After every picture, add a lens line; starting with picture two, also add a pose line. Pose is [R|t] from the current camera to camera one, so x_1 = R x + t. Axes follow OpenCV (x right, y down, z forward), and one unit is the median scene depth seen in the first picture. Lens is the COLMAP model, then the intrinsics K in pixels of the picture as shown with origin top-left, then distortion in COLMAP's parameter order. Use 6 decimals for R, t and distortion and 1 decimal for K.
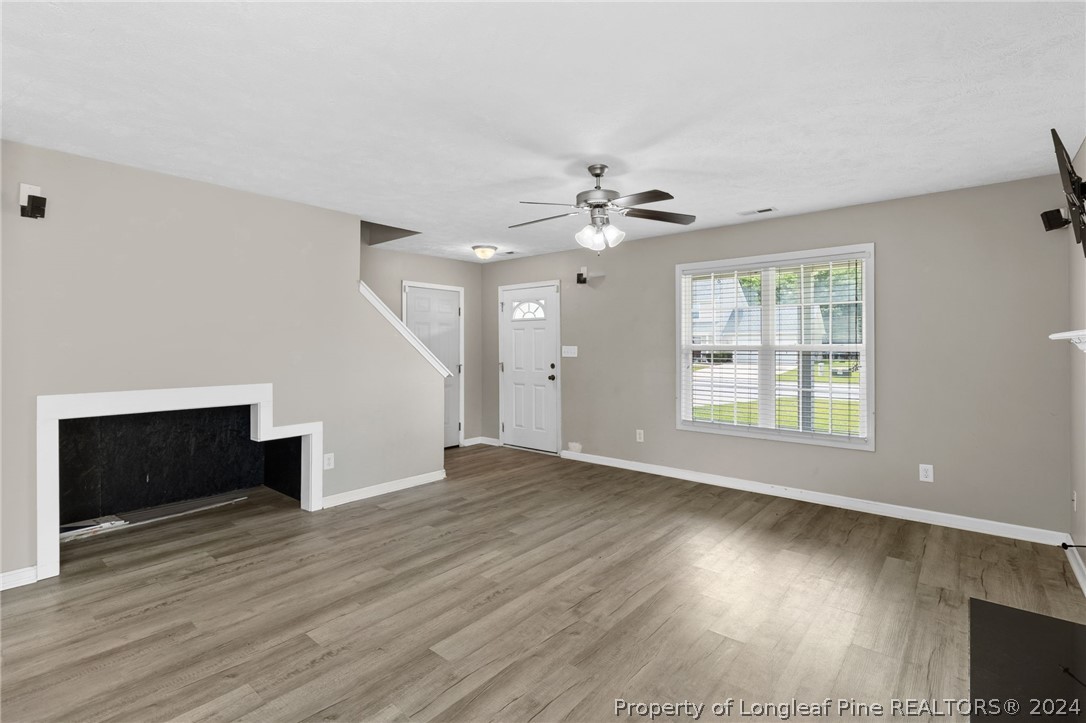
lens RADIAL K [[496.9, 0, 554.5], [0, 496.9, 350.2], [0, 0, 1]] dist [0.000262, -0.000726]
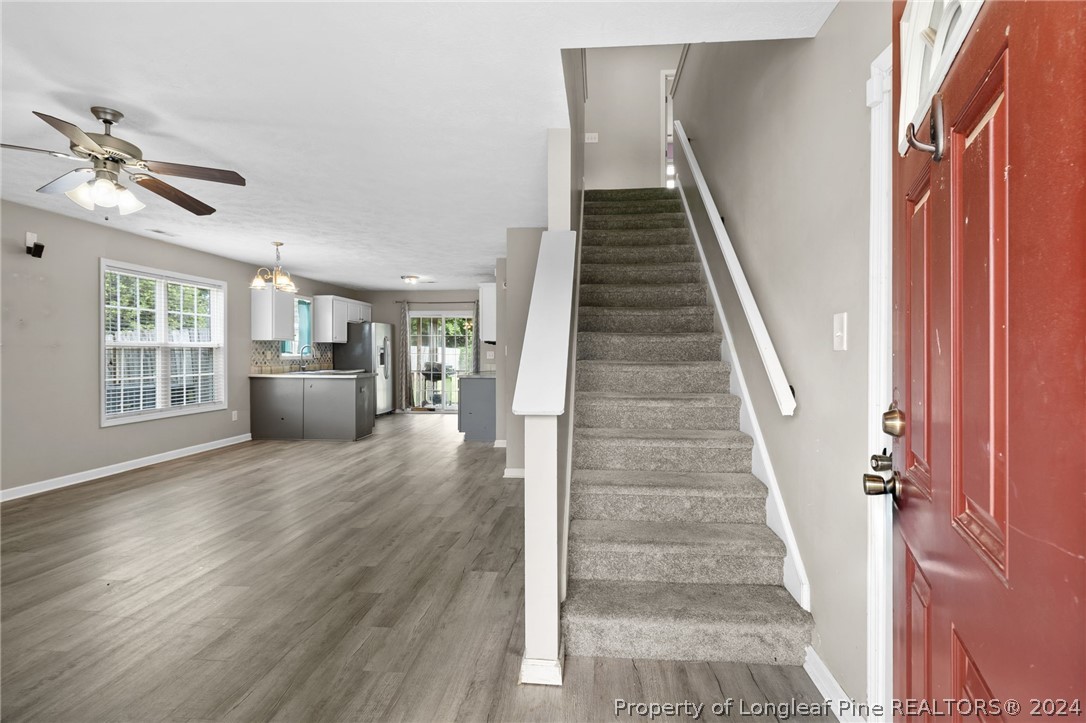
lens RADIAL K [[496.9, 0, 554.5], [0, 496.9, 350.2], [0, 0, 1]] dist [0.000262, -0.000726]
pose [[-0.815552, -0.002706, -0.578678, -0.039562], [-0.005236, 0.999983, 0.002704, 0.014093], [0.578661, 0.005235, -0.815552, 2.075379]]
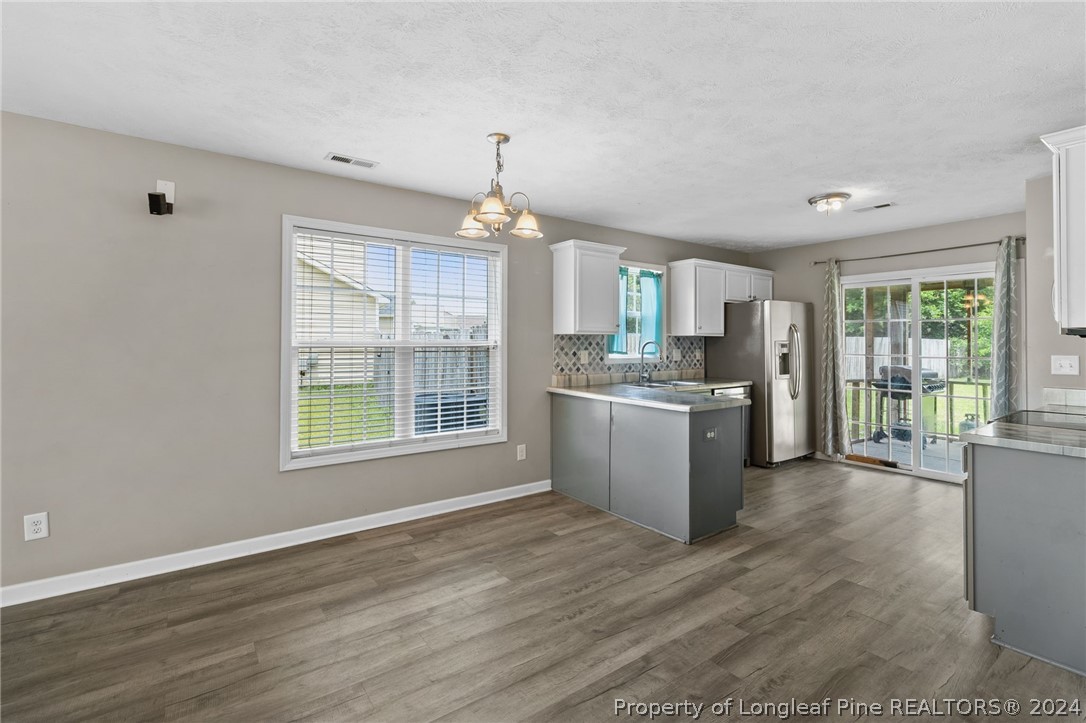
lens RADIAL K [[506.4, 0, 541.1], [0, 506.4, 335.2], [0, 0, 1]] dist [0.002500, 0.000223]
pose [[-0.969867, 0.000138, 0.243636, -0.519542], [-0.001209, 0.999985, -0.005377, -0.006319], [-0.243633, -0.005509, -0.969852, 0.957931]]
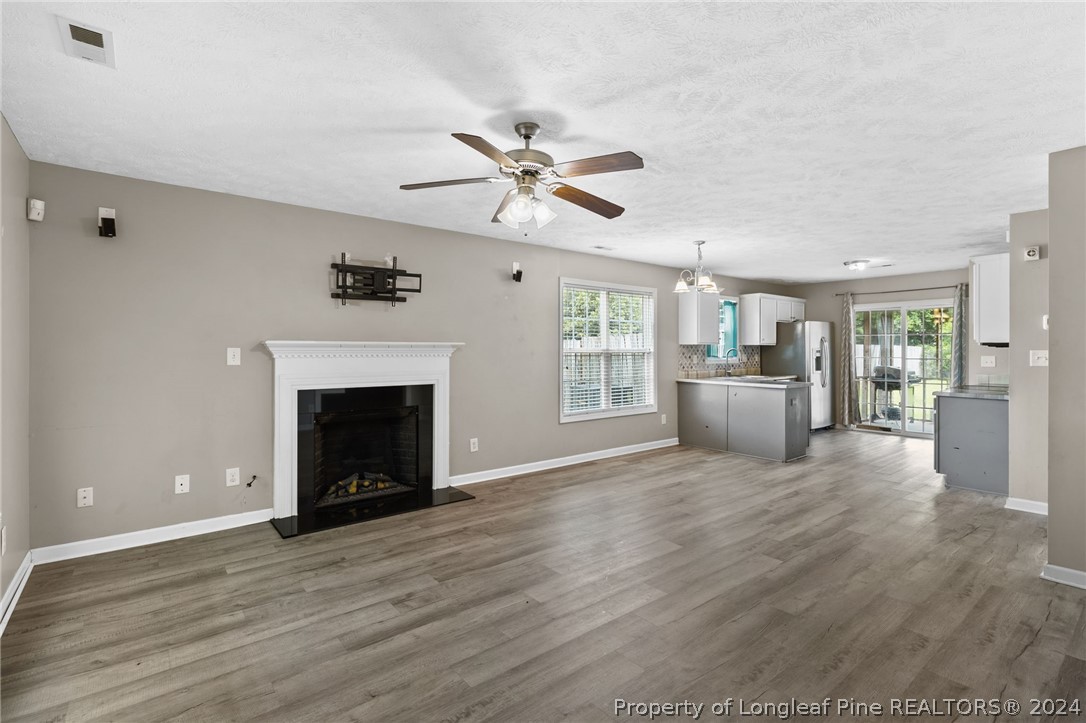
lens RADIAL K [[496.9, 0, 554.5], [0, 496.9, 350.2], [0, 0, 1]] dist [0.000262, -0.000726]
pose [[-0.979609, -0.000554, 0.200914, -0.117835], [0.001393, 0.999953, 0.009551, -0.012916], [-0.200910, 0.009636, -0.979562, 1.781747]]
